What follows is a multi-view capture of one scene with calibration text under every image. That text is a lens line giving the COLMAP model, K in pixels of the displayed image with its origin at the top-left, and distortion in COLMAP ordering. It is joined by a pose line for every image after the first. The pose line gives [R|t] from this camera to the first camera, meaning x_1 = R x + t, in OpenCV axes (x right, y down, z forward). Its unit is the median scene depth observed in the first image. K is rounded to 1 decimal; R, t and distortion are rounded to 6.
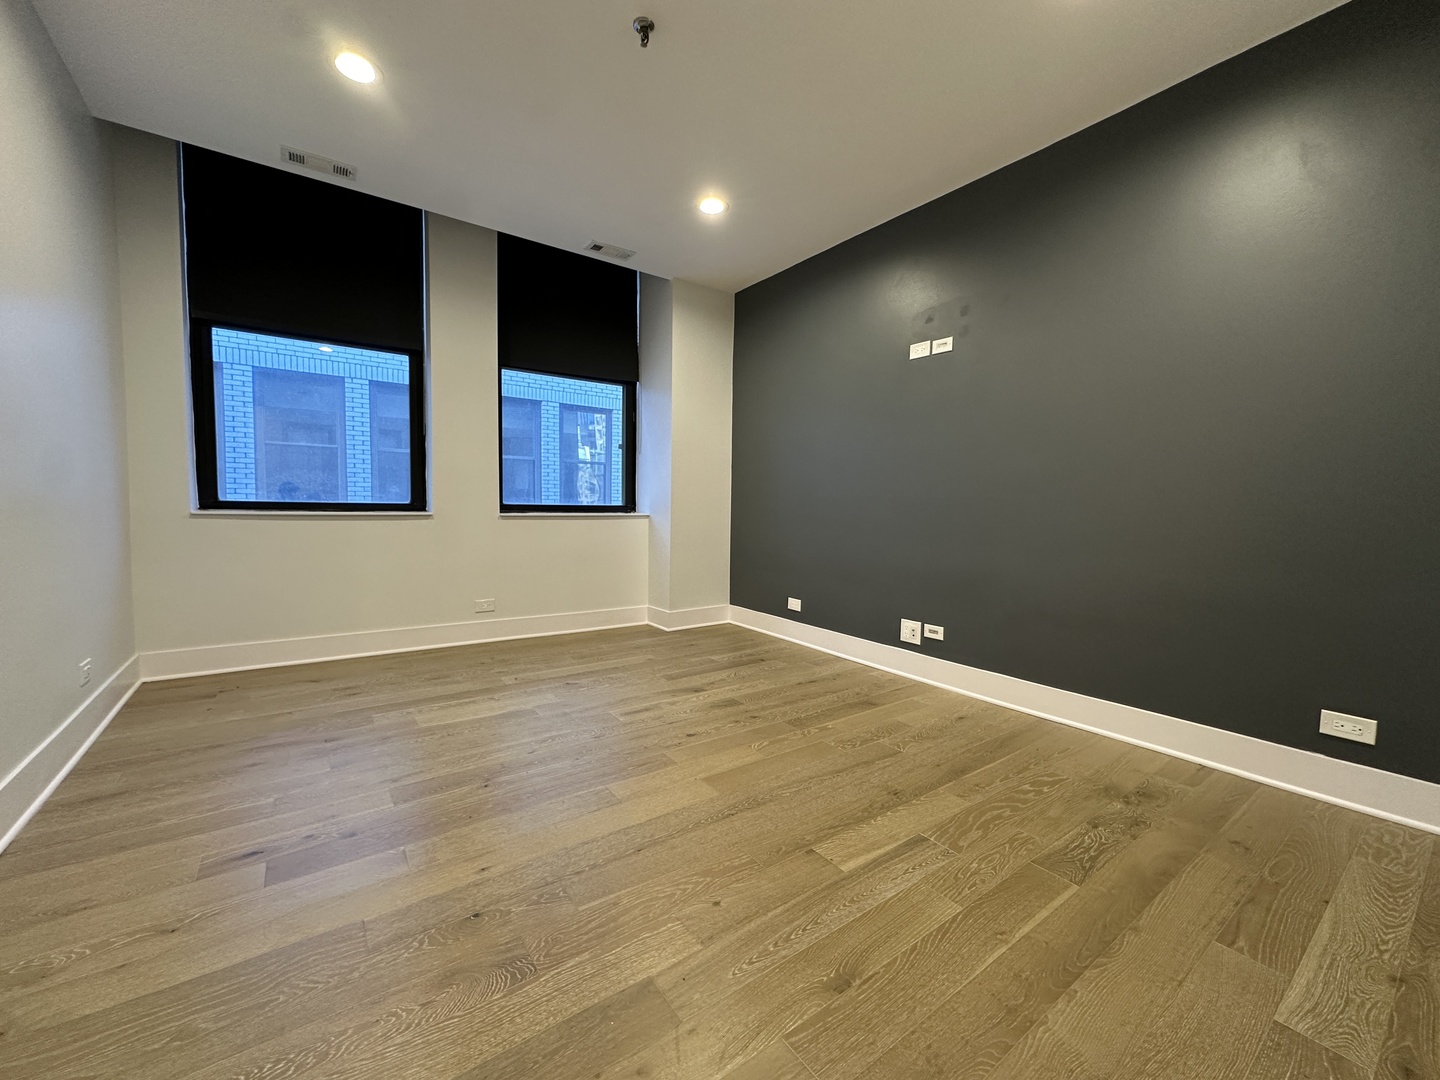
lens RADIAL K [[571.5, 0, 722.0], [0, 571.5, 531.9], [0, 0, 1]] dist [-0.005456, 0.001140]
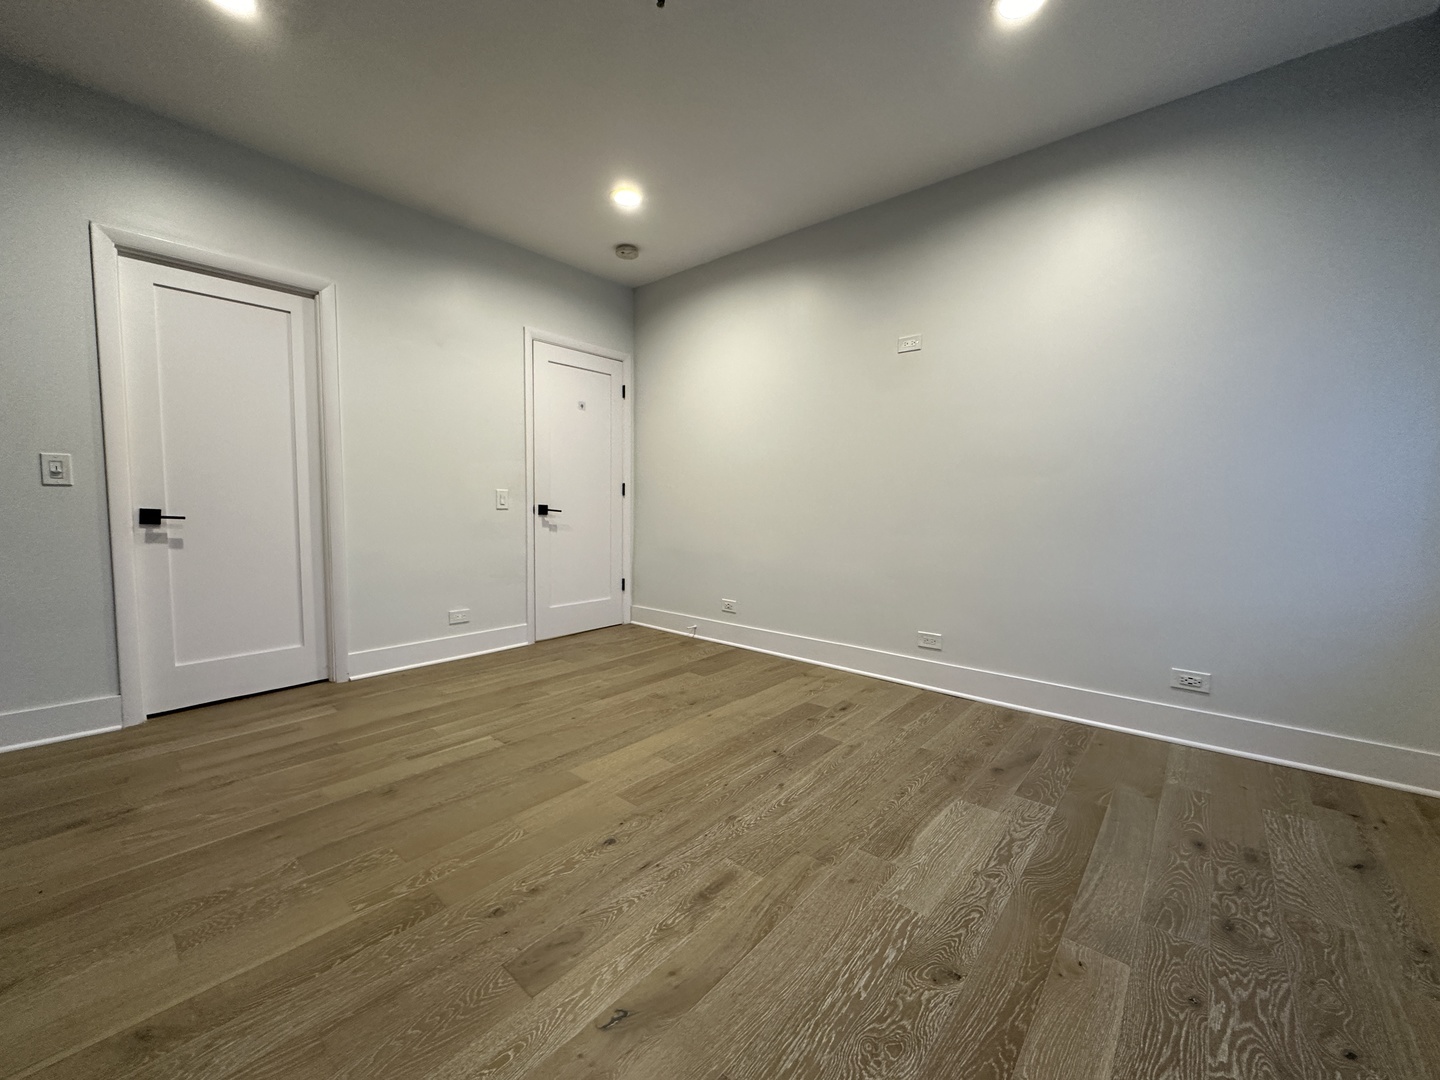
lens RADIAL K [[571.5, 0, 718.9], [0, 571.5, 540.5], [0, 0, 1]] dist [-0.005456, 0.001140]
pose [[-0.972949, -0.009273, -0.230834, -0.022831], [-0.036895, 0.992606, 0.115637, -0.102697], [0.228055, 0.121025, -0.966097, 1.802597]]
